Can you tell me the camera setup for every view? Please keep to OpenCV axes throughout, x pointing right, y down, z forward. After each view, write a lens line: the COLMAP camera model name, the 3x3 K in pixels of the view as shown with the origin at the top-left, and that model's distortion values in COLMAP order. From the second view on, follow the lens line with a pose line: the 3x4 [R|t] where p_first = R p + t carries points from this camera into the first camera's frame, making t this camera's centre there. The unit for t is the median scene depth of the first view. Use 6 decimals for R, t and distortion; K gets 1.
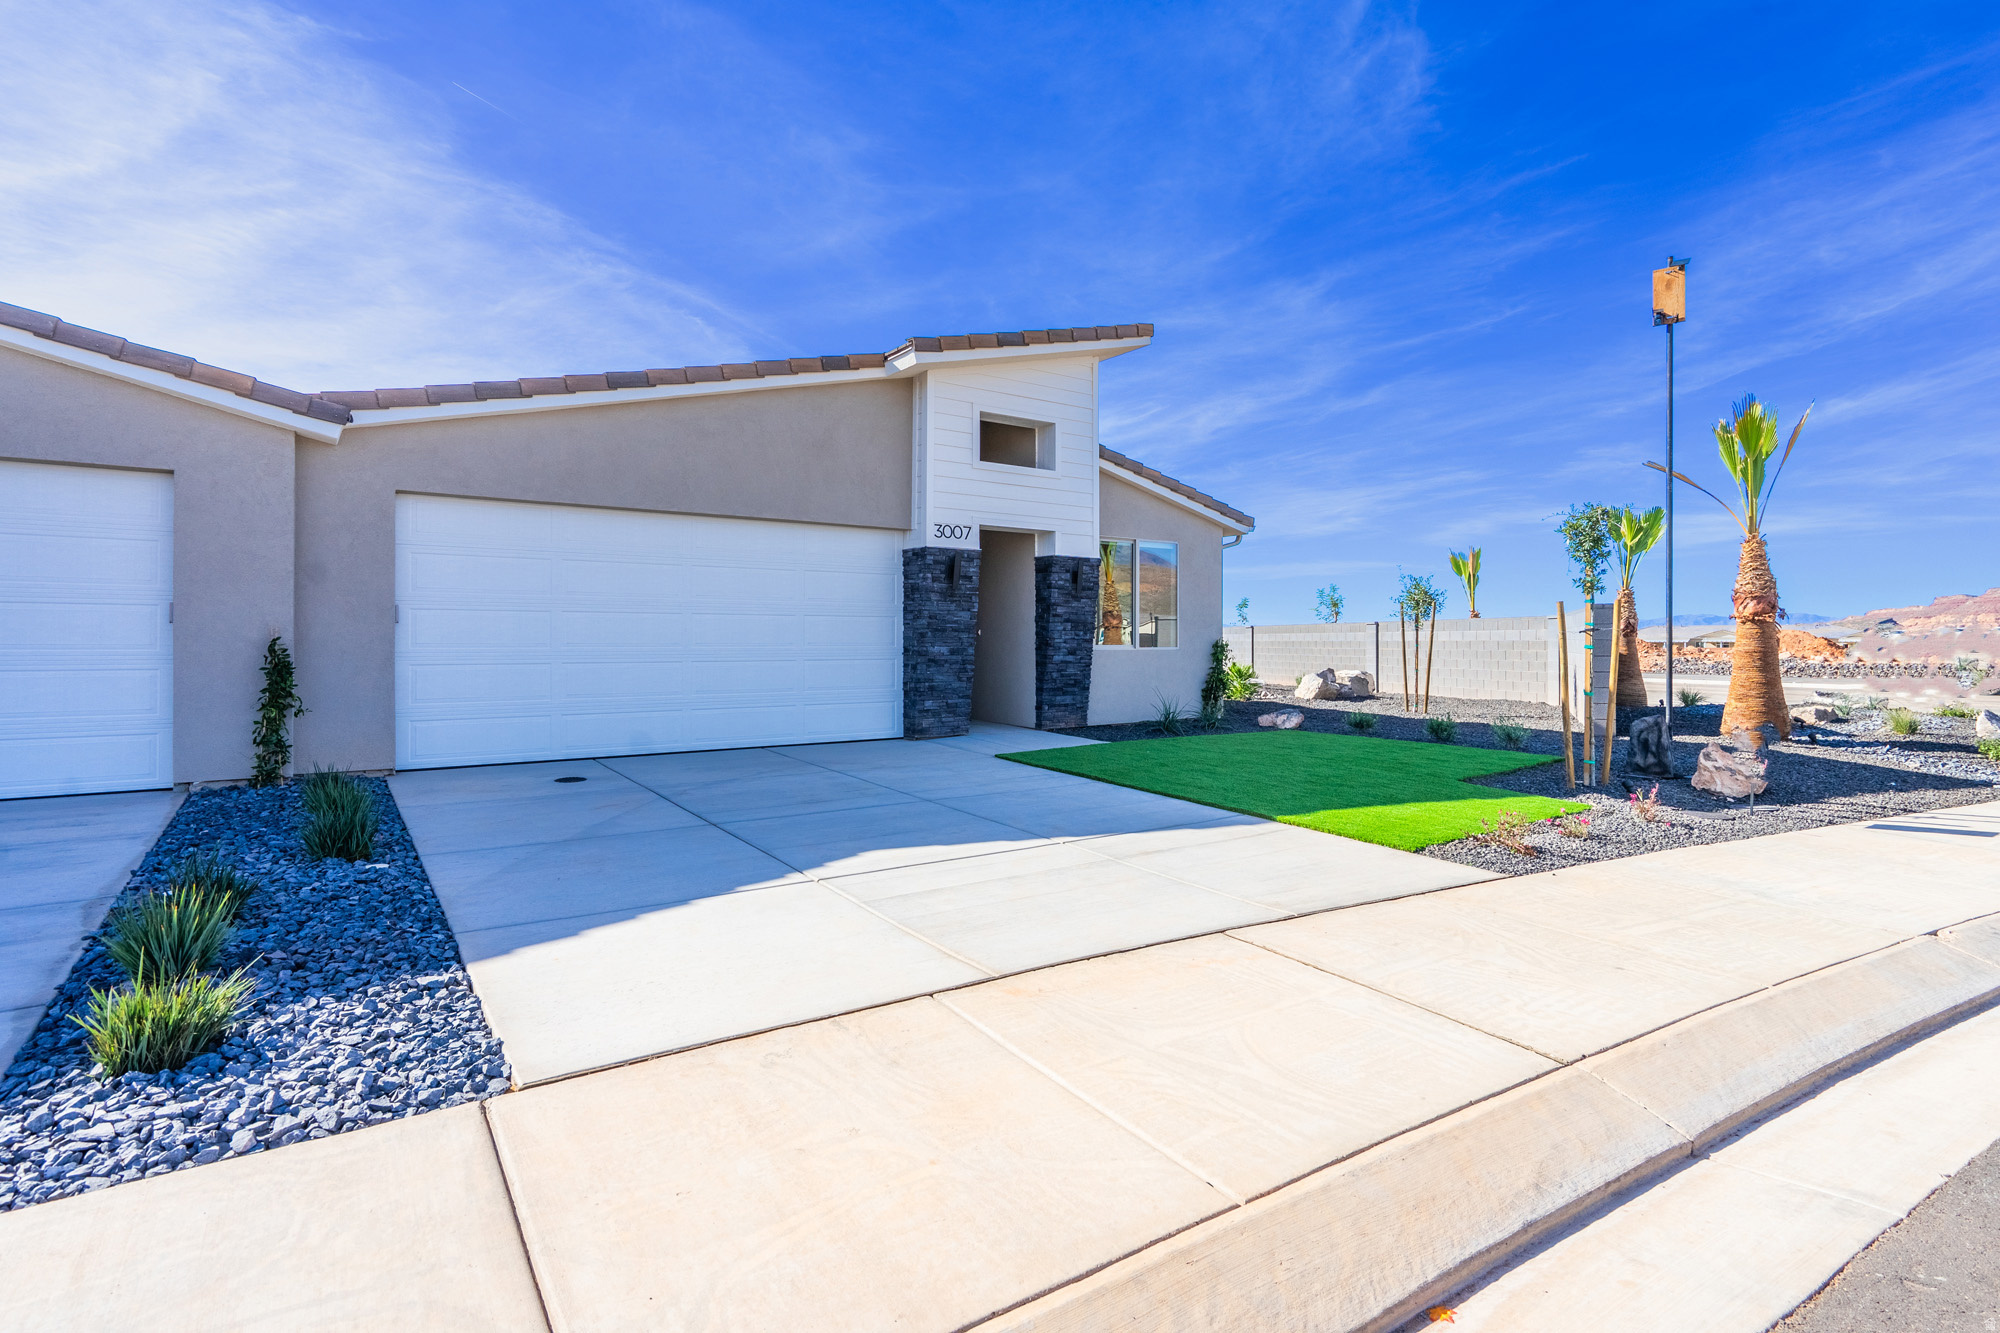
lens RADIAL K [[978.1, 0, 972.1], [0, 978.1, 650.7], [0, 0, 1]] dist [-0.003951, 0.000294]
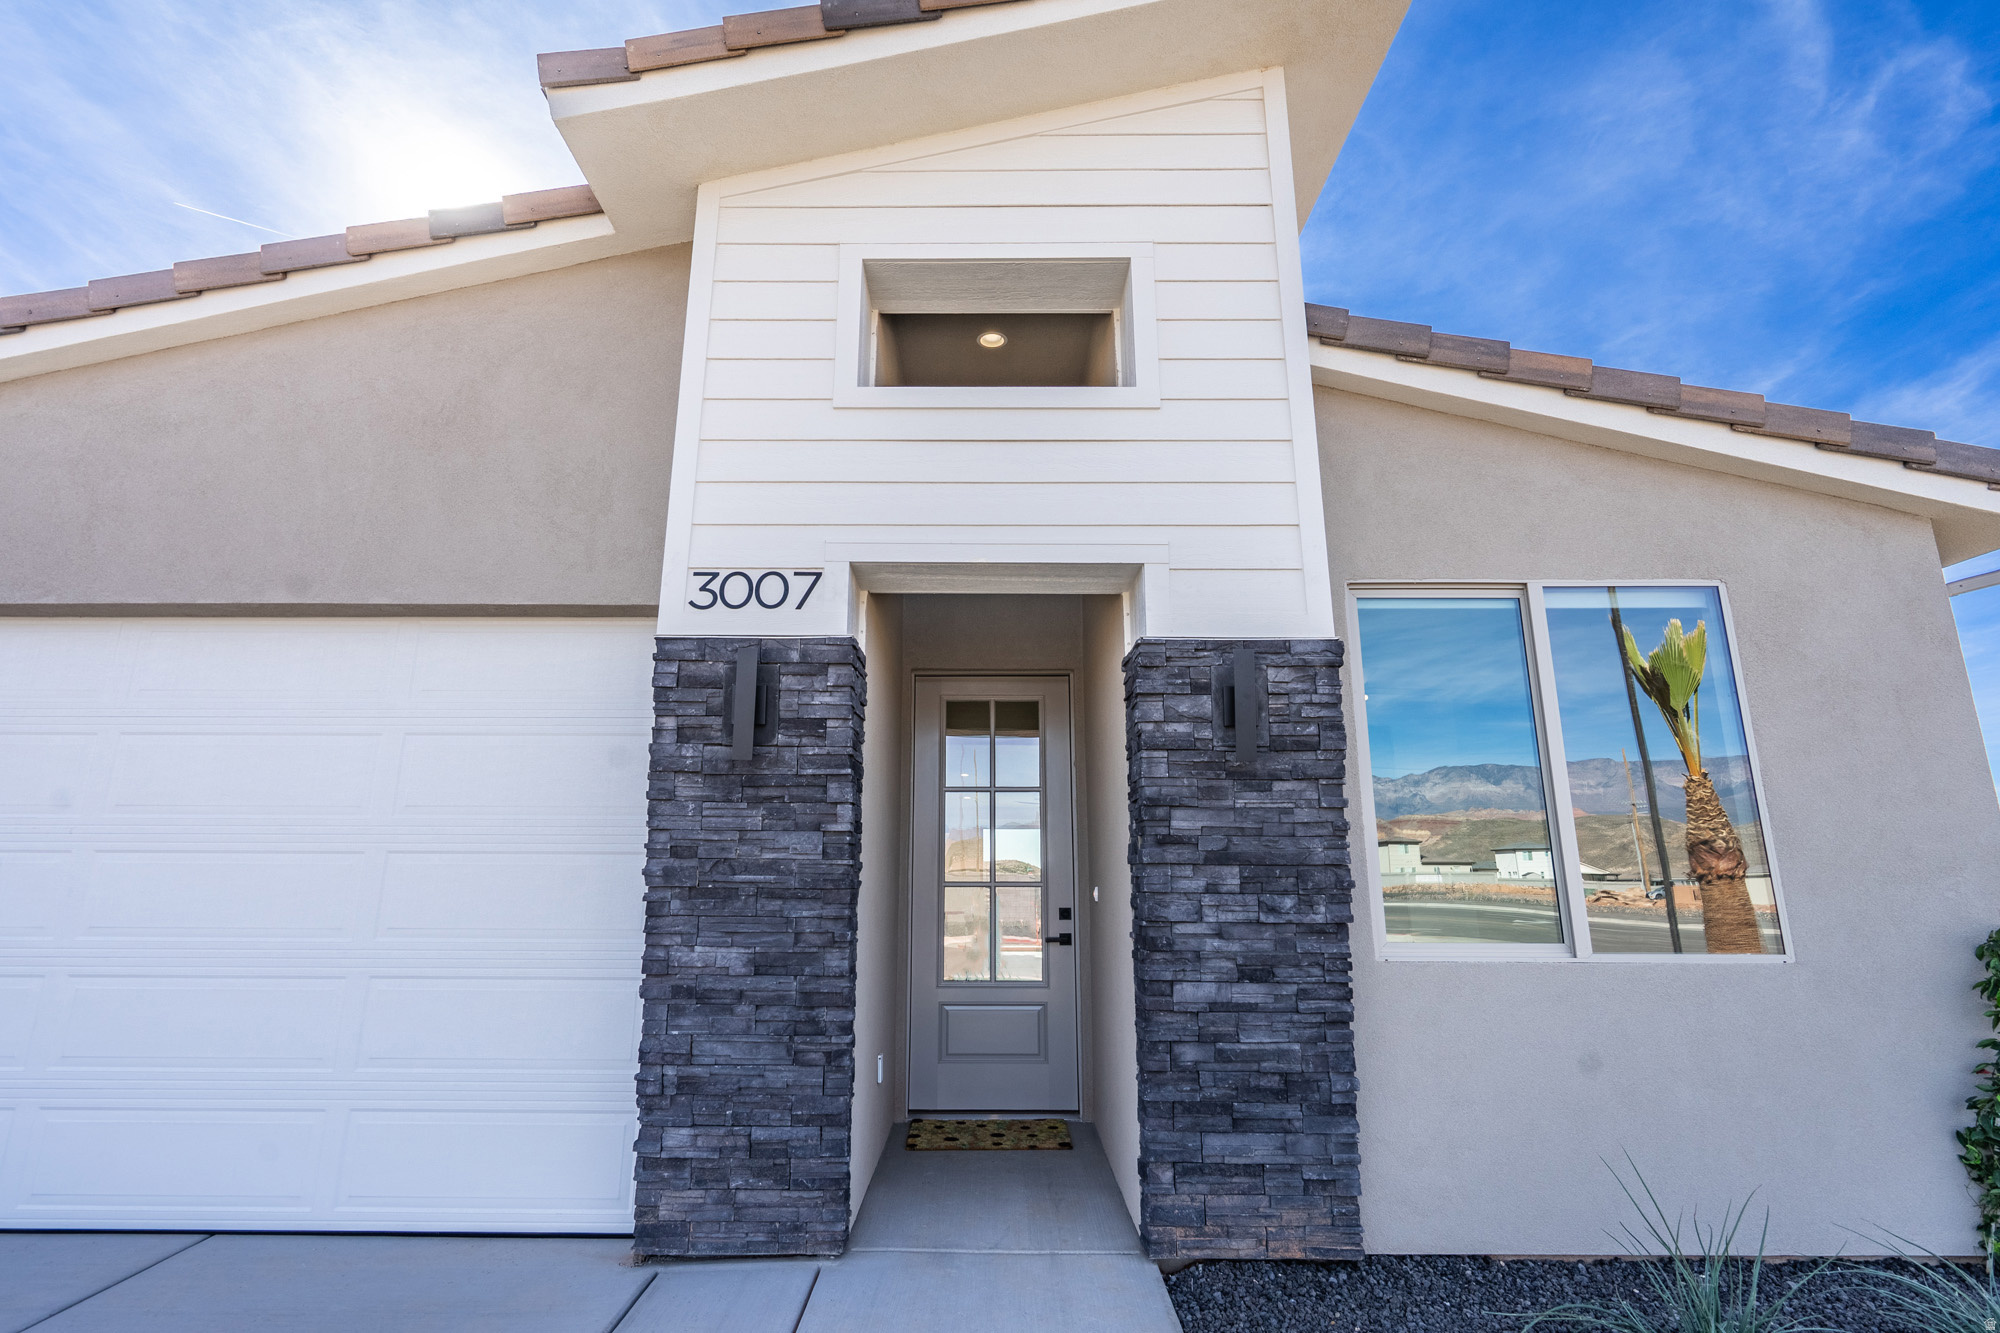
lens RADIAL K [[953.0, 0, 982.0], [0, 953.0, 666.7], [0, 0, 1]] dist [-0.002029, 0.001886]
pose [[0.829239, -0.122770, -0.545243, 0.212281], [-0.008287, 0.972767, -0.231637, -0.021236], [0.558833, 0.196601, 0.805639, 0.768437]]
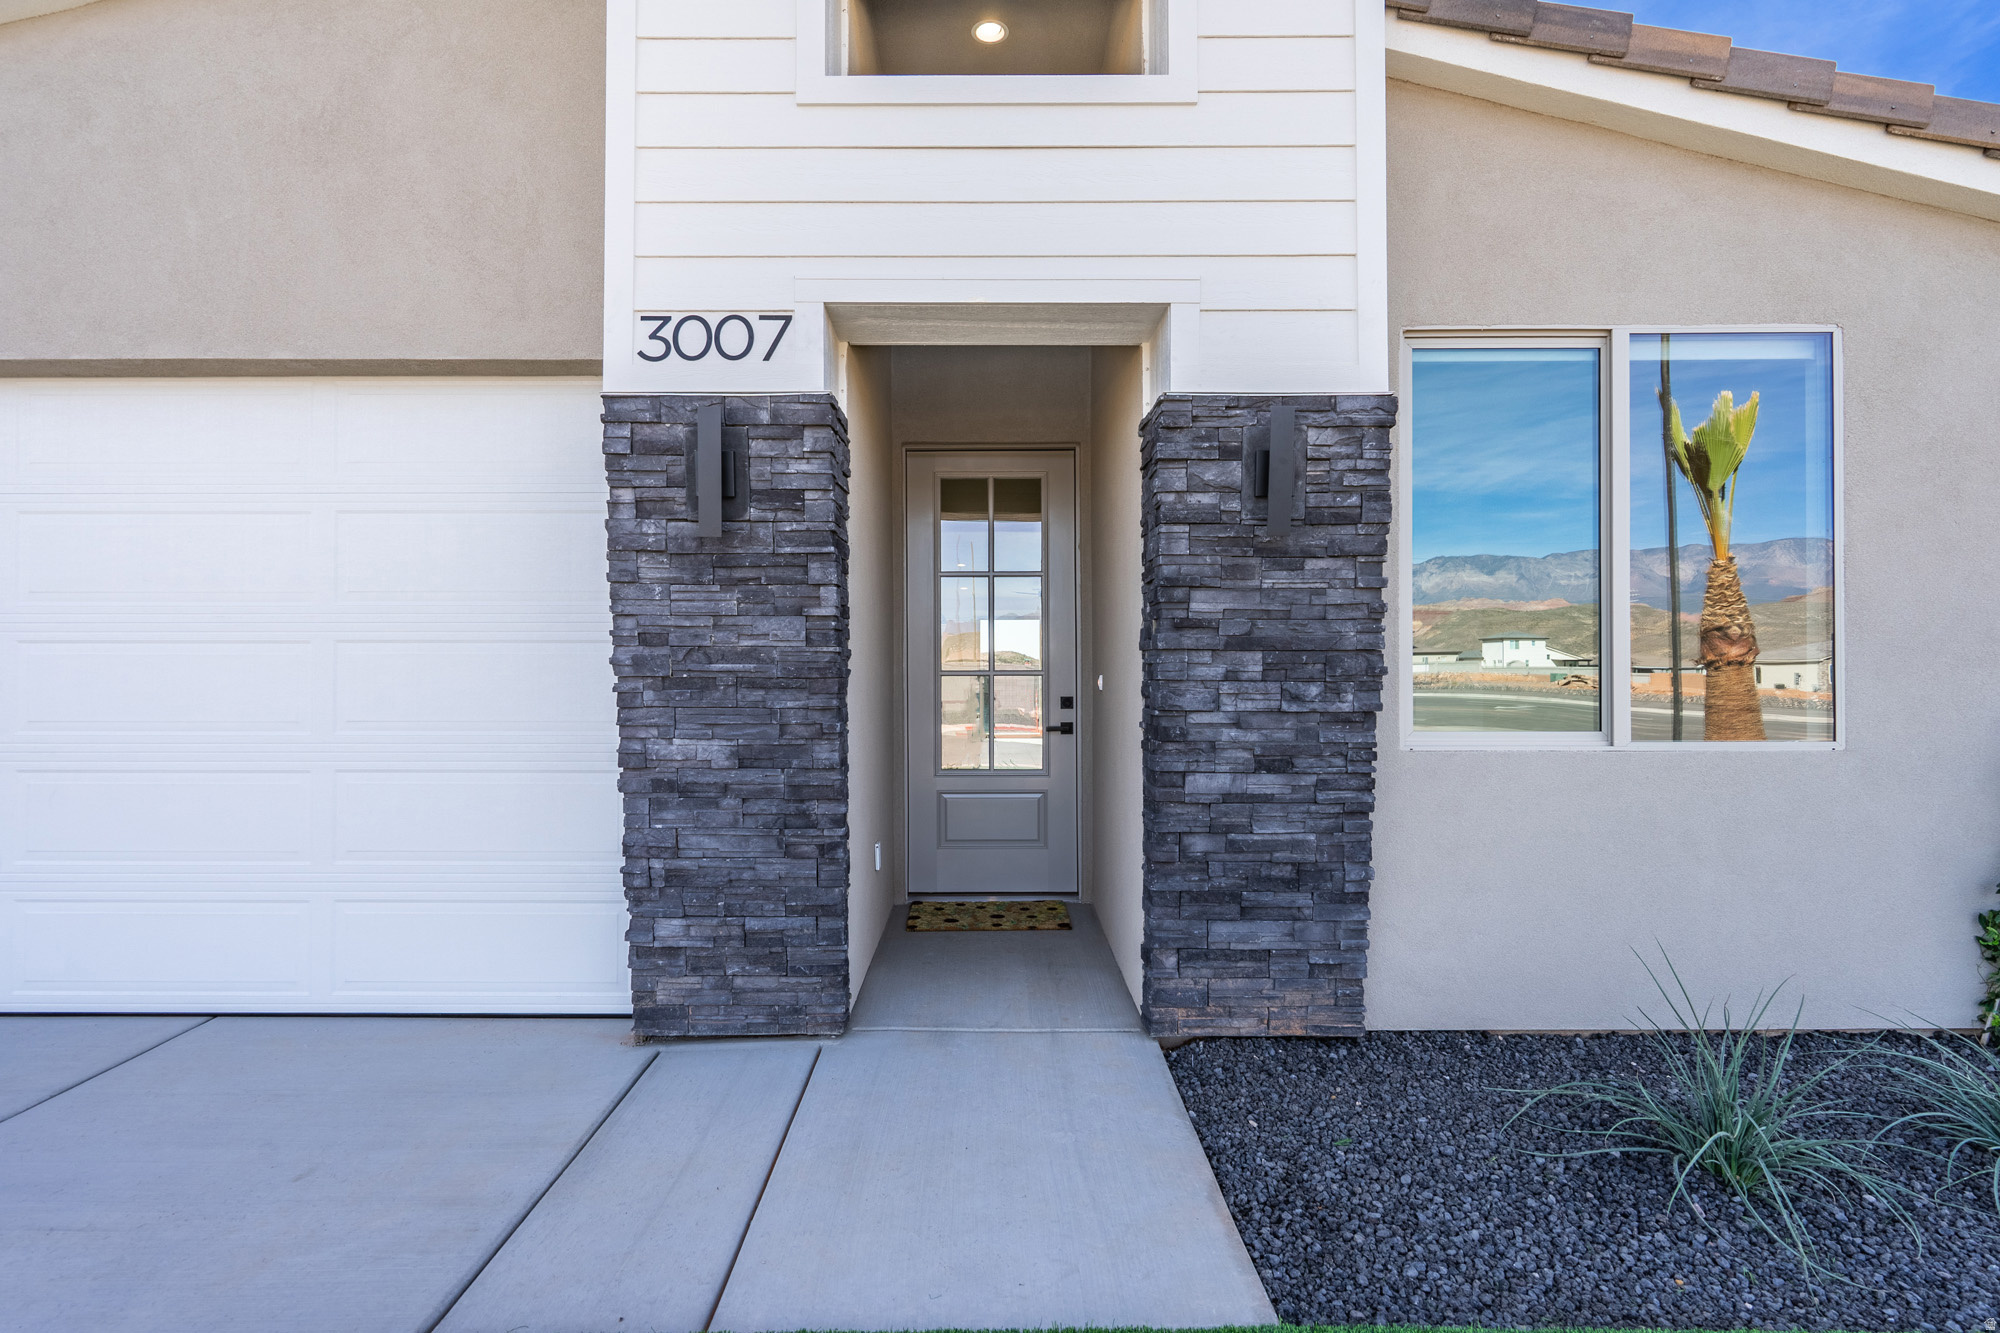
lens RADIAL K [[963.3, 0, 982.7], [0, 963.3, 673.1], [0, 0, 1]] dist [-0.002307, 0.000181]
pose [[0.831359, -0.002717, -0.555729, 0.195219], [-0.003788, 0.999937, -0.010555, -0.020965], [0.555722, 0.010880, 0.831297, 0.792507]]
